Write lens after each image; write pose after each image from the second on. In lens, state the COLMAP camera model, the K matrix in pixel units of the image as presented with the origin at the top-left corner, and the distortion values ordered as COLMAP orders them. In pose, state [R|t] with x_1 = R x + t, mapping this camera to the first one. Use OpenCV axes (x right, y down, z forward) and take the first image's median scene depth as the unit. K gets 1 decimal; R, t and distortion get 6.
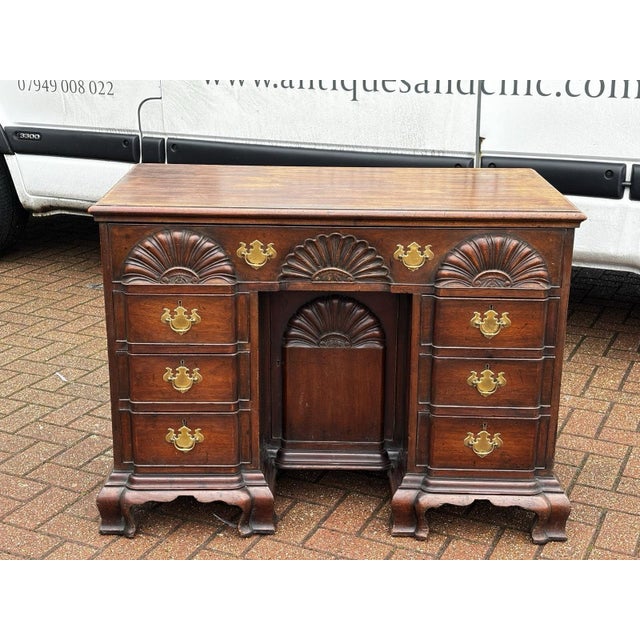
lens RADIAL K [[1023.3, 0, 317.4], [0, 1023.3, 326.4], [0, 0, 1]] dist [0.121015, 0.000000]
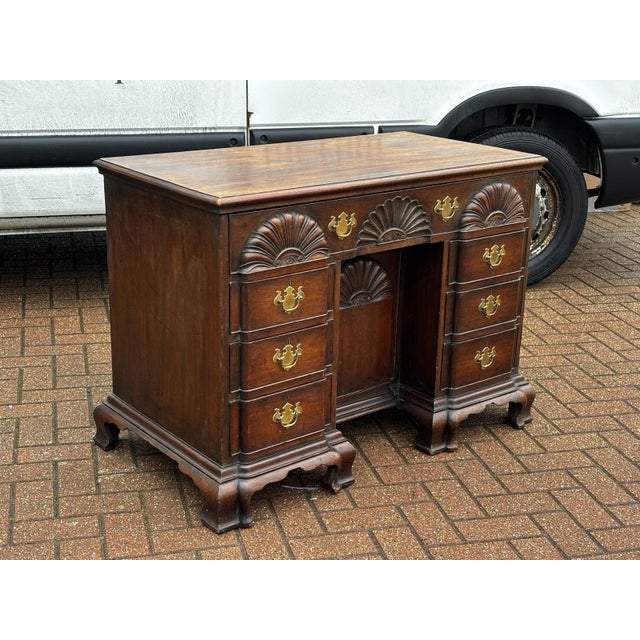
lens RADIAL K [[1023.3, 0, 314.3], [0, 1023.3, 323.4], [0, 0, 1]] dist [0.121015, 0.000000]
pose [[0.777081, -0.193247, 0.599000, -0.719675], [0.183151, 0.979942, 0.078544, -0.057724], [-0.602163, 0.048672, 0.796888, 0.163580]]
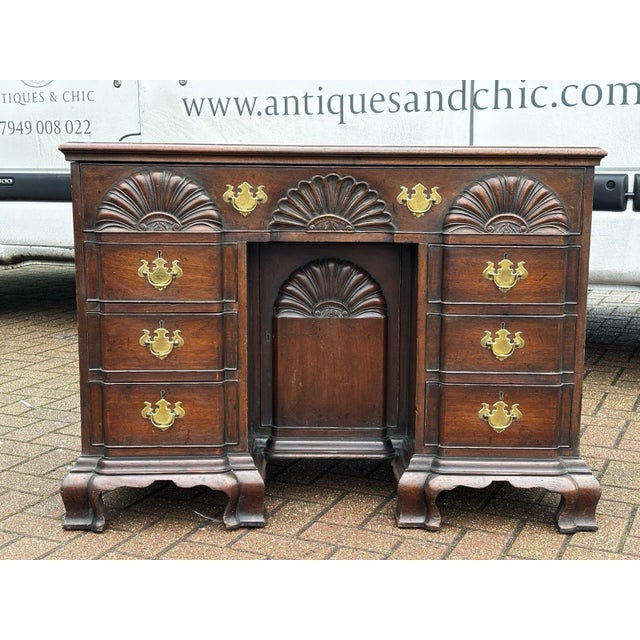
lens RADIAL K [[1023.3, 0, 317.6], [0, 1023.3, 330.2], [0, 0, 1]] dist [0.121015, 0.000000]
pose [[0.999679, -0.006458, 0.024514, -0.017971], [0.009781, 0.990386, -0.137984, 0.164426], [-0.023387, 0.138179, 0.990131, 0.115200]]
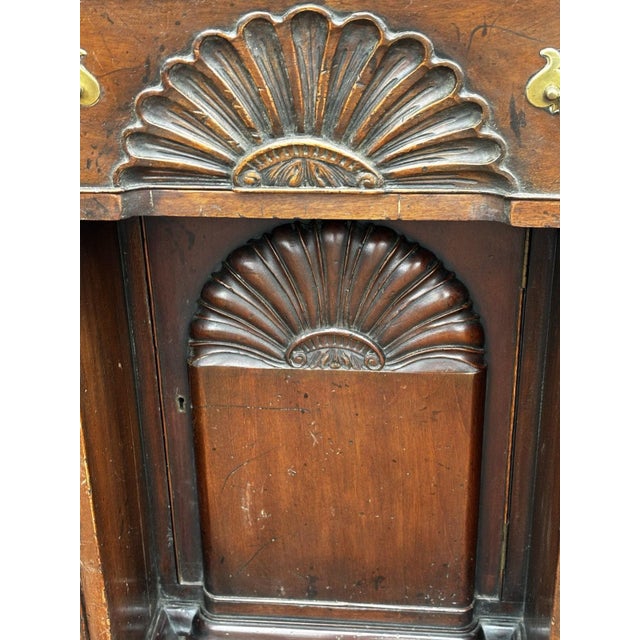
lens RADIAL K [[1023.3, 0, 318.8], [0, 1023.3, 324.3], [0, 0, 1]] dist [0.121015, 0.000000]
pose [[0.996595, 0.011397, -0.081662, 0.041587], [0.000411, 0.989703, 0.143136, -0.045803], [0.082453, -0.142682, 0.986328, 0.696378]]
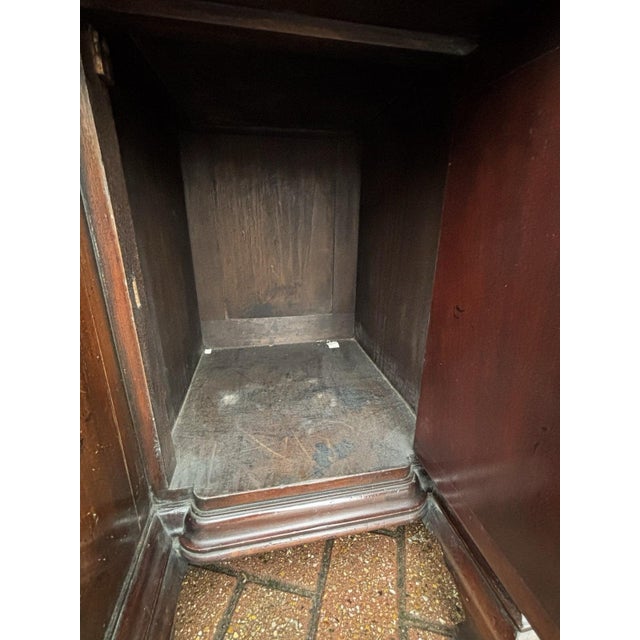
lens RADIAL K [[307.9, 0, 321.7], [0, 307.9, 317.4], [0, 0, 1]] dist [-0.002376, 0.000359]
pose [[0.977623, -0.067937, 0.199094, -0.002944], [0.066840, 0.997689, 0.012235, 0.043584], [-0.199465, 0.001346, 0.979904, 0.939724]]
